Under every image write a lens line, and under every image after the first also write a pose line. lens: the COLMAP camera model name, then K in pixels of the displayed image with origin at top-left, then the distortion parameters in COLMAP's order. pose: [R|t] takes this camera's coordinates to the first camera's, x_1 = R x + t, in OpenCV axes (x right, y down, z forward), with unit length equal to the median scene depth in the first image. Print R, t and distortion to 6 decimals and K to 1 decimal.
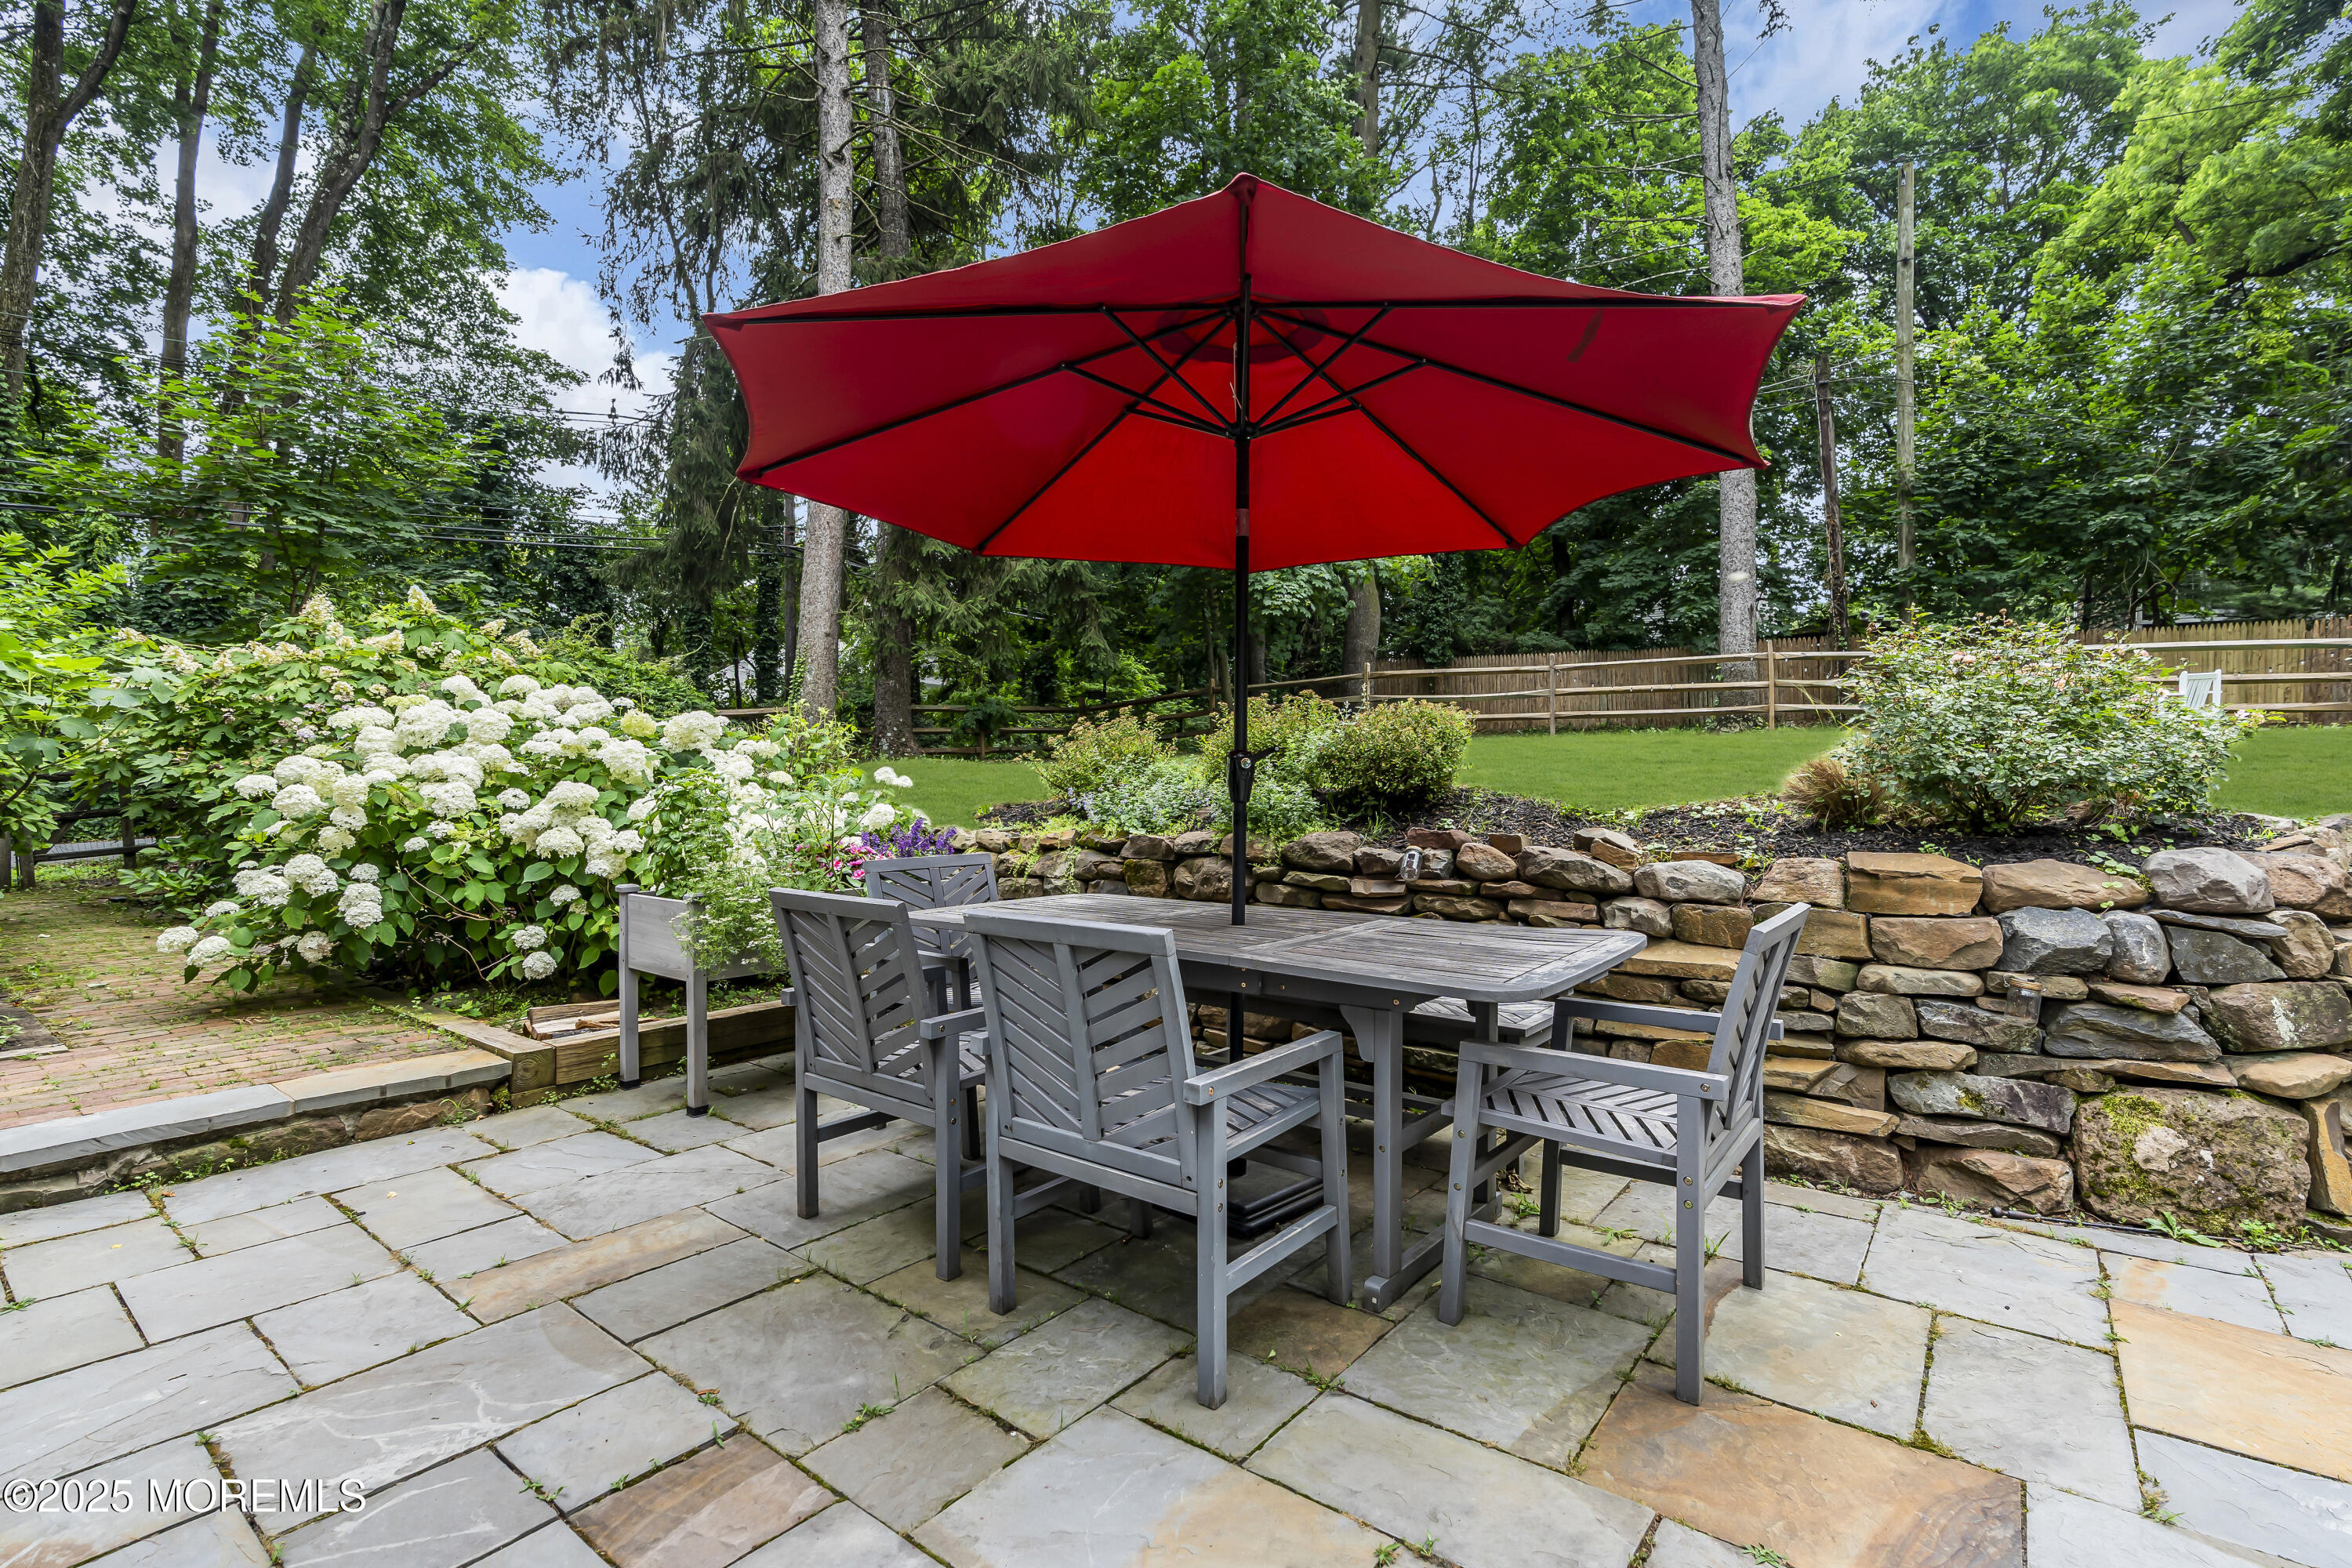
lens RADIAL K [[1071.3, 0, 1177.9], [0, 1071.3, 782.7], [0, 0, 1]] dist [-0.009623, 0.004235]
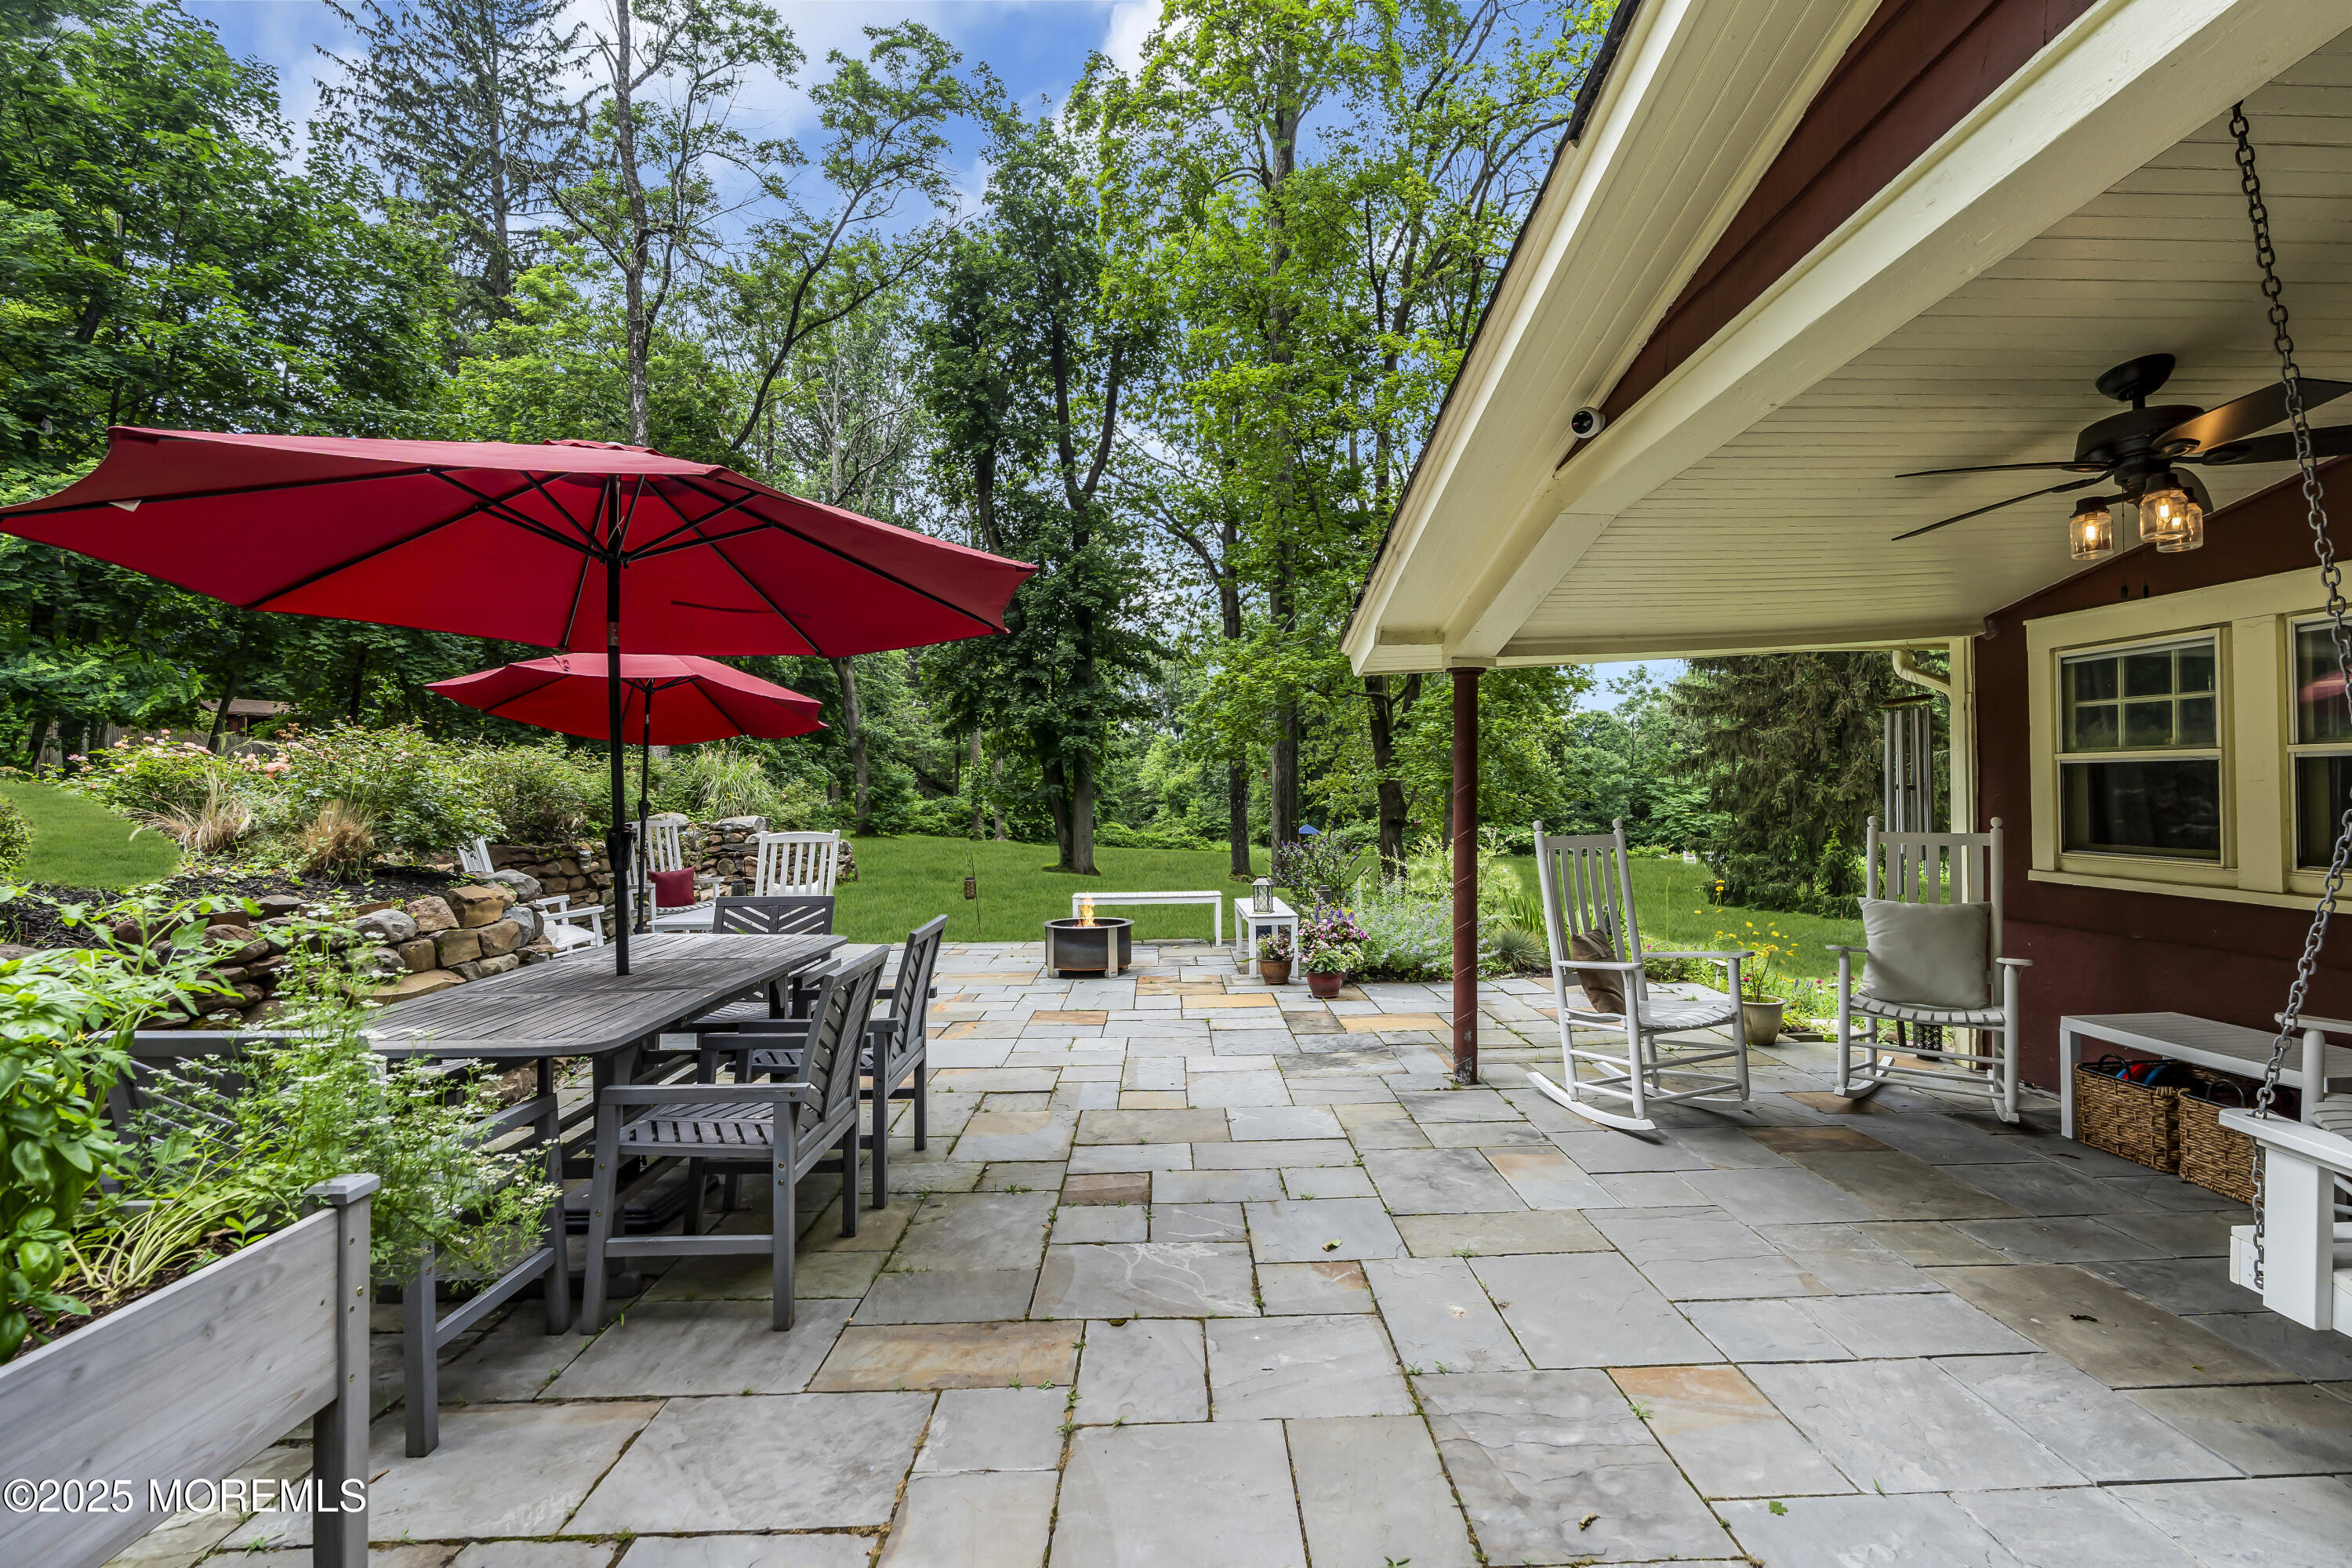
lens RADIAL K [[1071.3, 0, 1182.0], [0, 1071.3, 788.1], [0, 0, 1]] dist [-0.009623, 0.004235]
pose [[-0.628846, 0.008687, 0.777482, -0.685706], [0.007683, 0.999958, -0.004958, -0.035213], [-0.777492, 0.002856, -0.628886, 0.689842]]
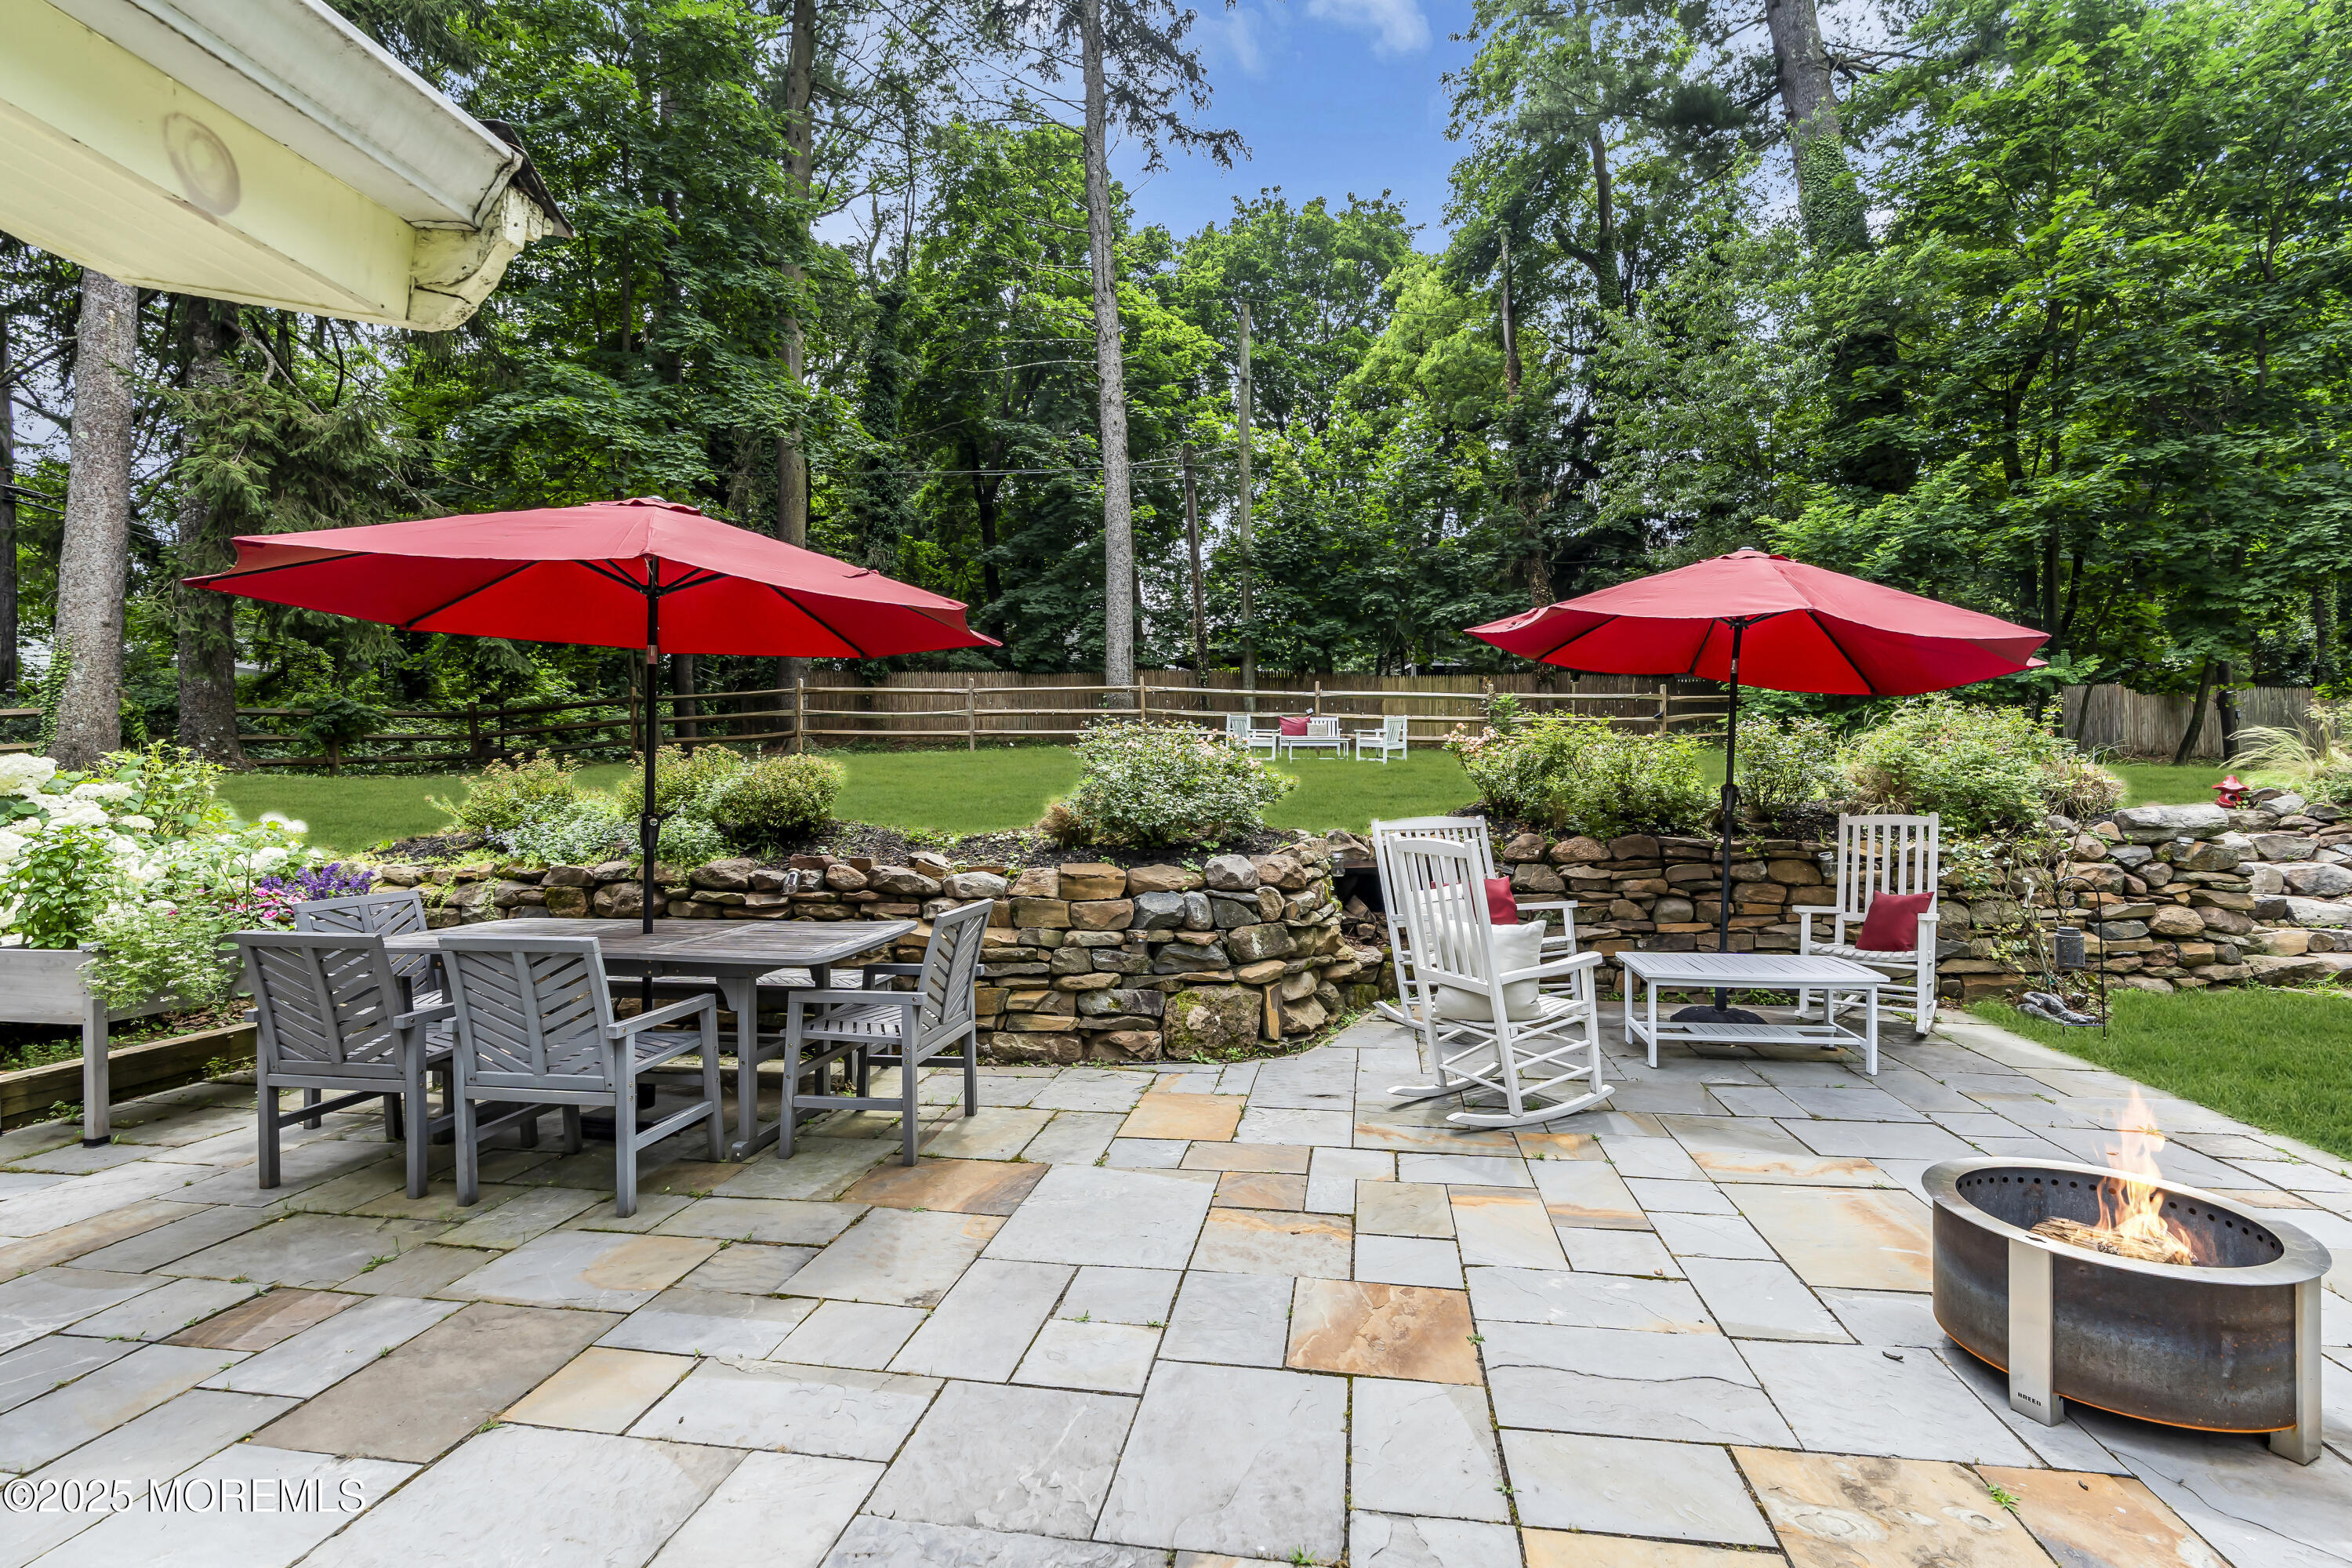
lens RADIAL K [[1071.3, 0, 1193.1], [0, 1071.3, 788.6], [0, 0, 1]] dist [-0.009623, 0.004235]
pose [[0.871740, -0.006584, 0.489925, -0.003613], [0.003979, 0.999972, 0.006360, -0.037442], [-0.489953, -0.003595, 0.871741, -0.332005]]
